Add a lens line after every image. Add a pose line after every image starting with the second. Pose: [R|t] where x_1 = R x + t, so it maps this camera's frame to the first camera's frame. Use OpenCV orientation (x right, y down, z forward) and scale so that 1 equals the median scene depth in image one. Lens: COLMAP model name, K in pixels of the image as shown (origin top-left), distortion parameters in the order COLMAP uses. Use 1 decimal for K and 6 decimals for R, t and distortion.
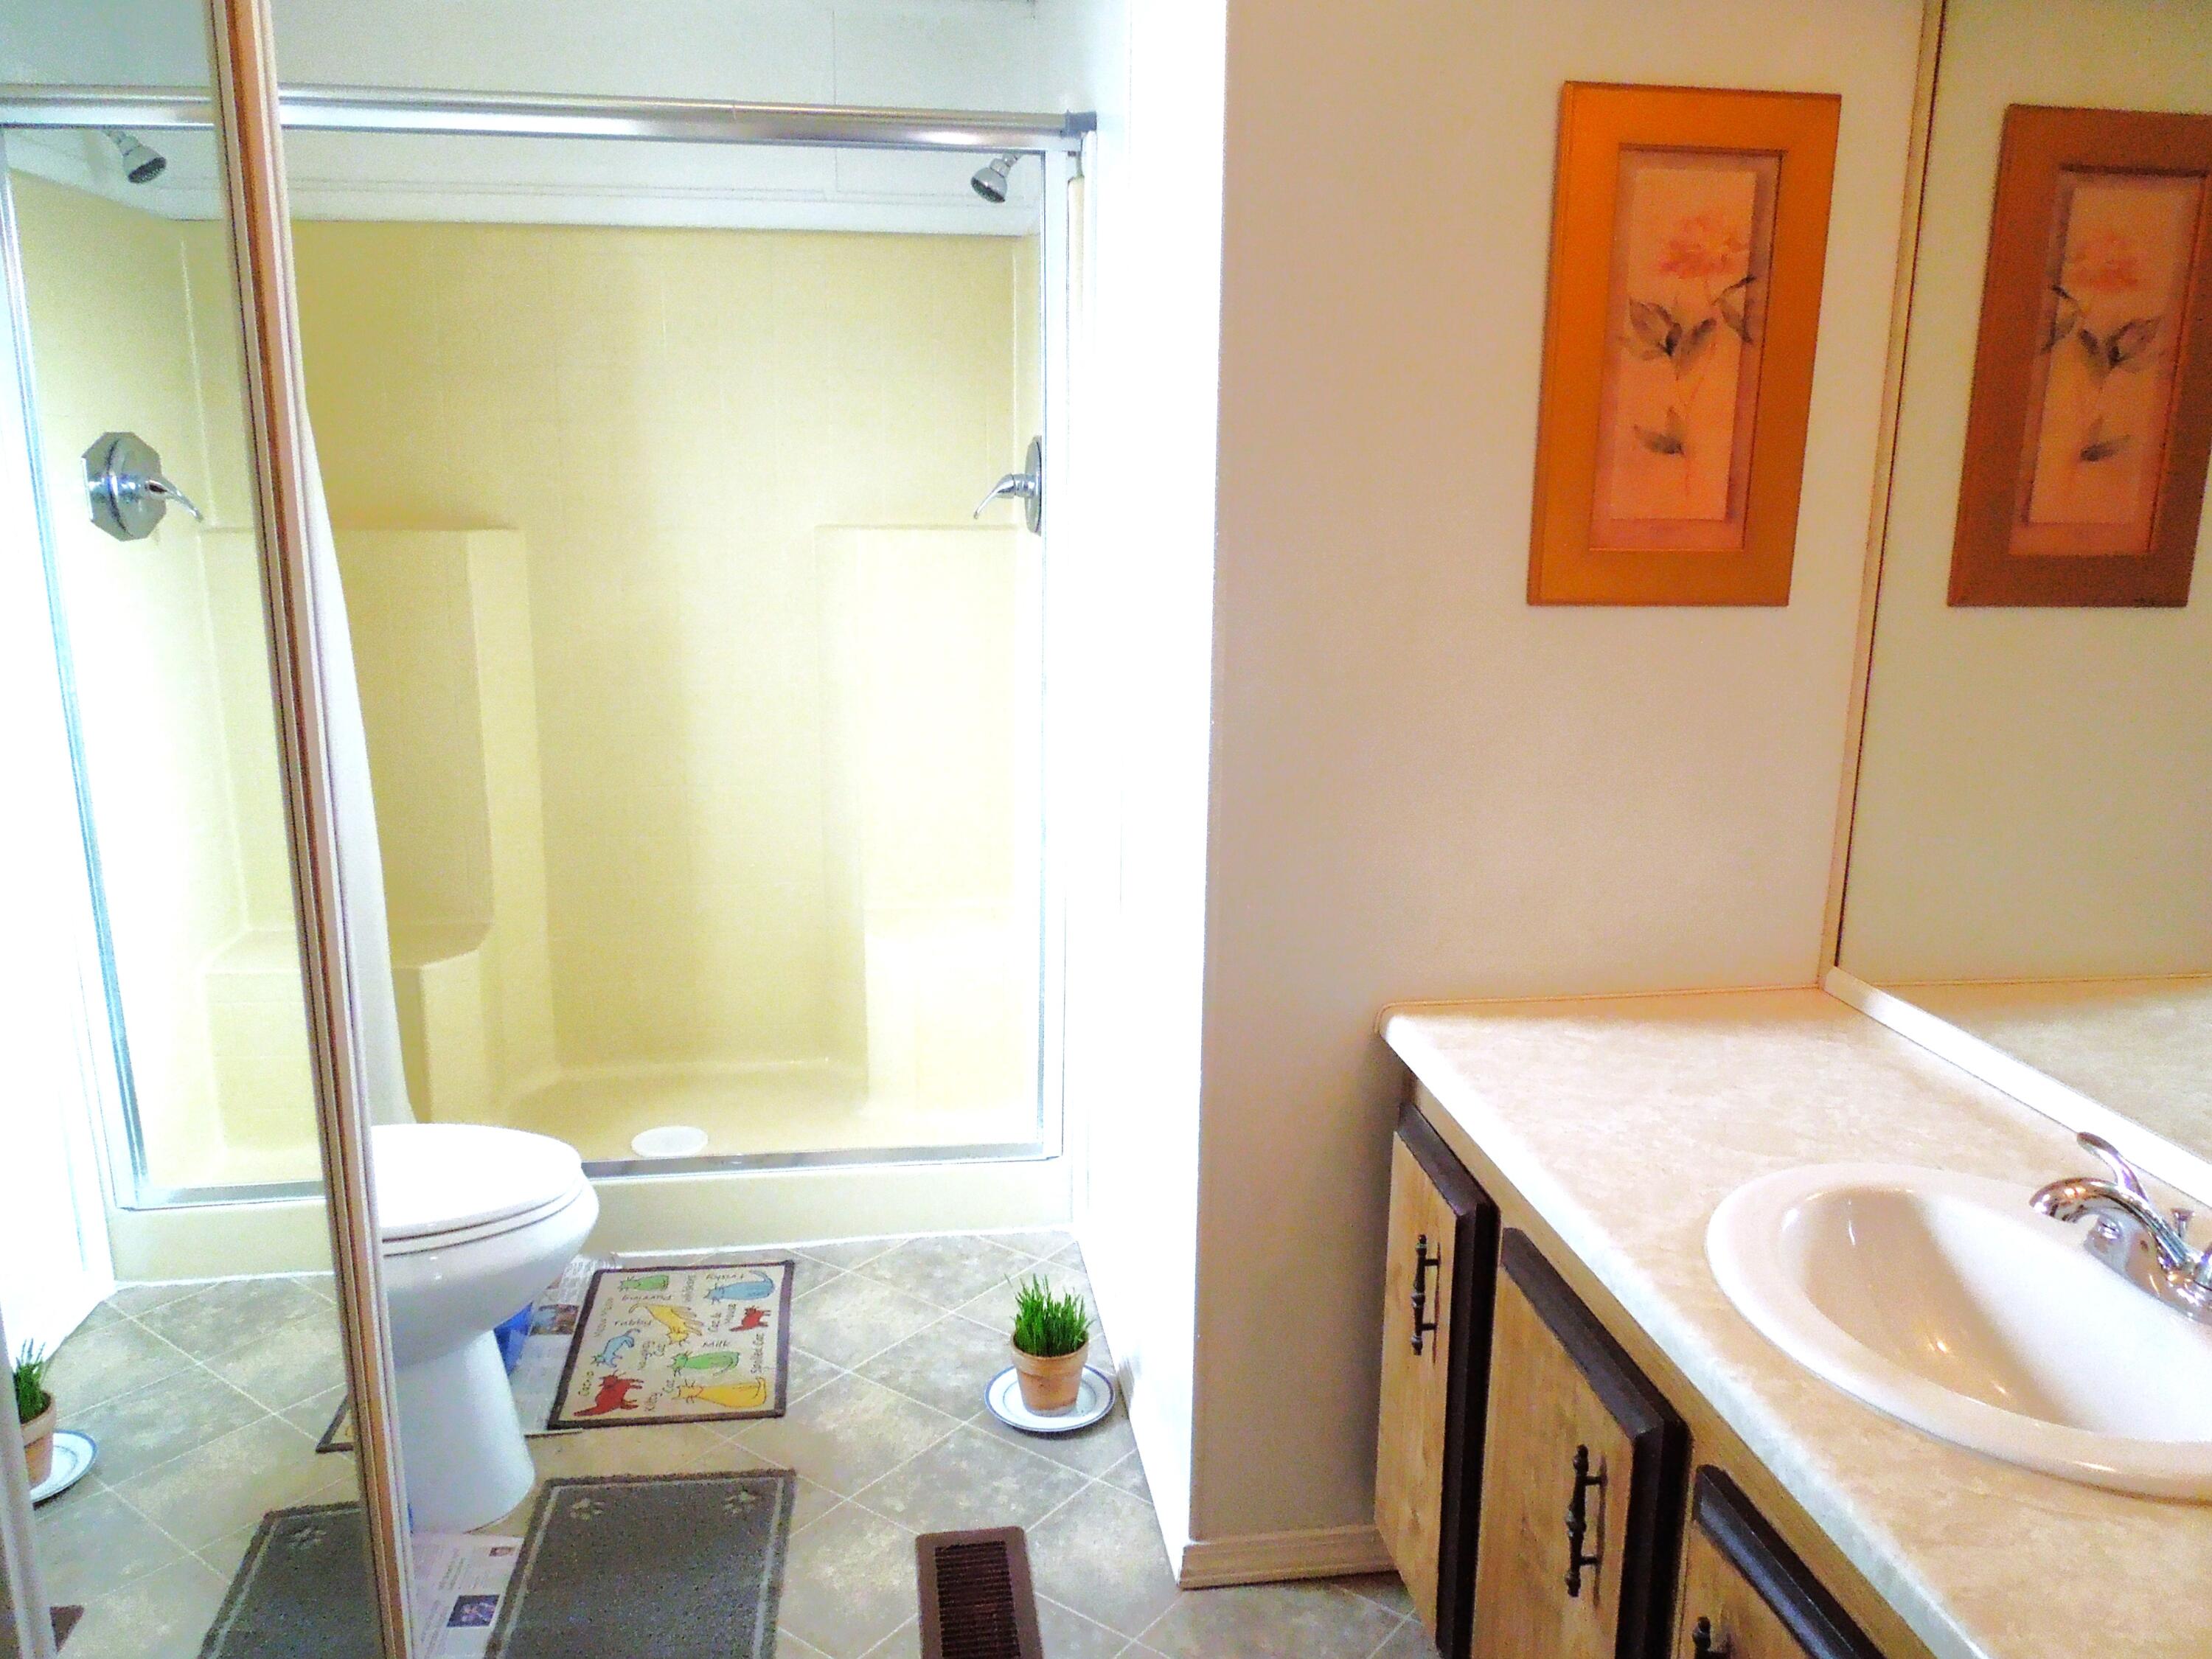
lens RADIAL K [[1748.7, 0, 1106.0], [0, 1748.7, 829.5], [0, 0, 1]] dist [0.004867, 0.000954]
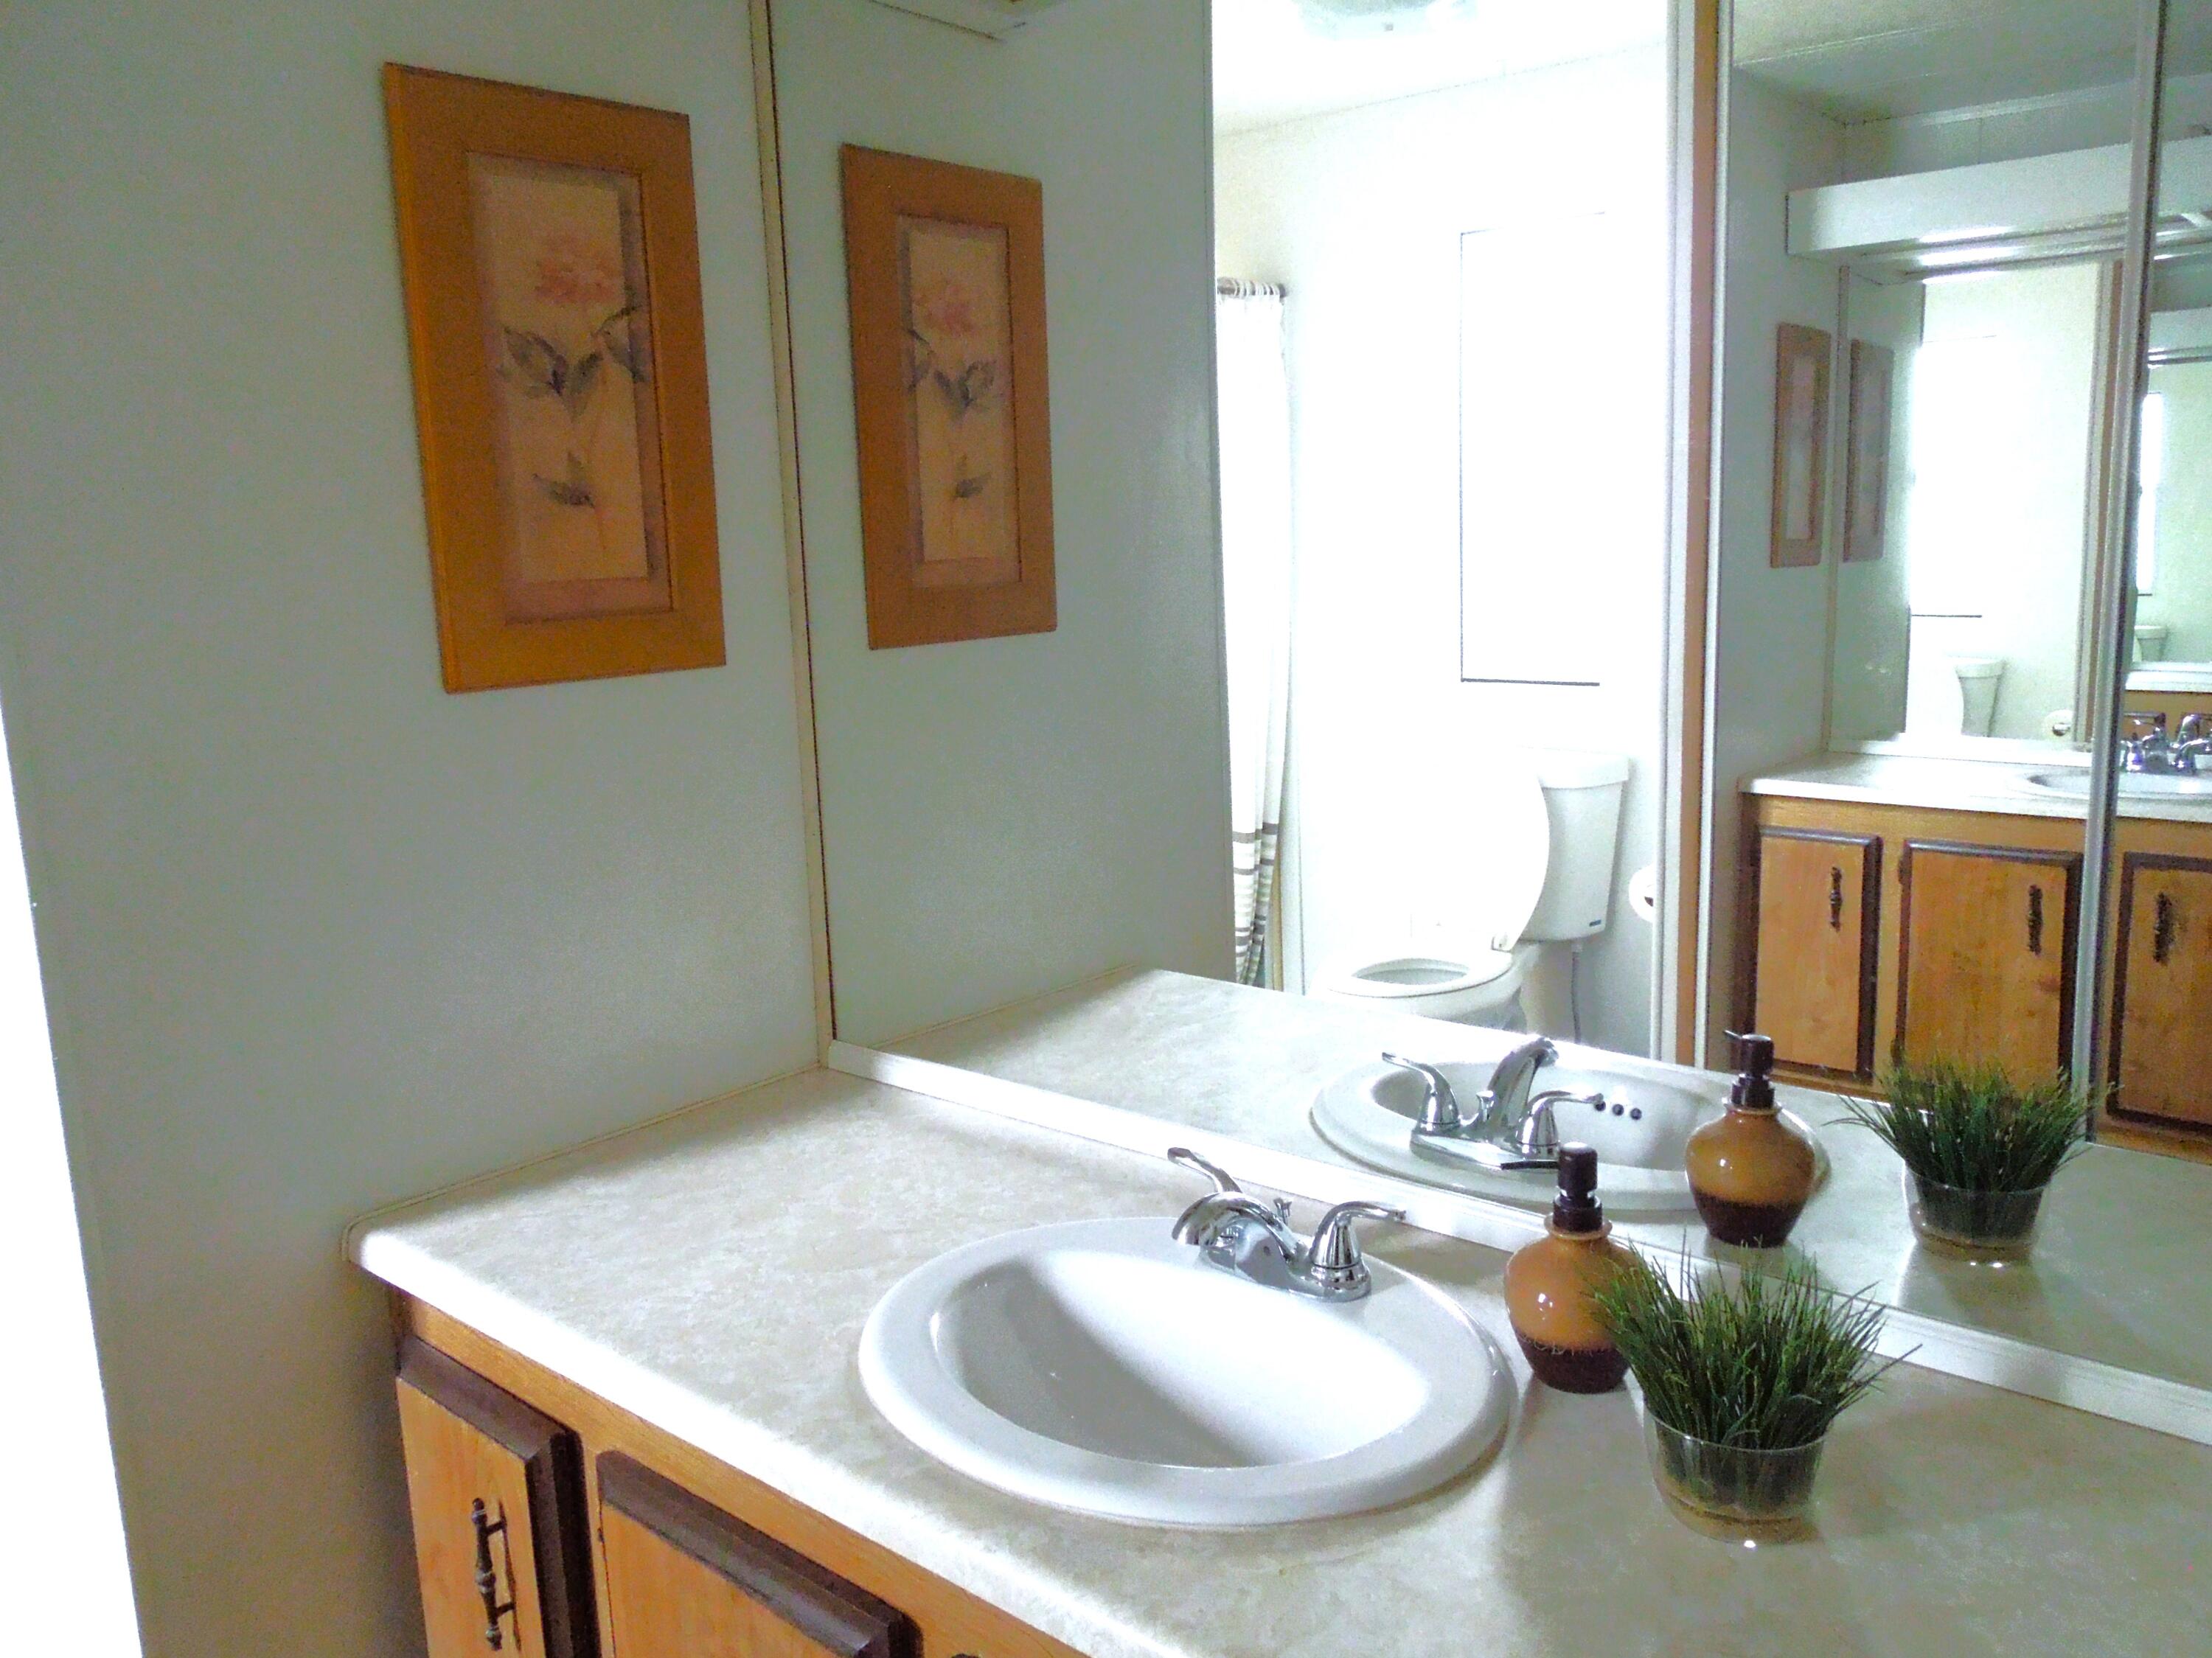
lens RADIAL K [[1760.2, 0, 1105.7], [0, 1760.2, 821.7], [0, 0, 1]] dist [-0.002341, 0.000003]
pose [[0.760741, -0.151429, 0.631144, -0.055159], [0.187493, 0.982218, 0.009669, -0.020036], [-0.621385, 0.110980, 0.775605, 0.180347]]
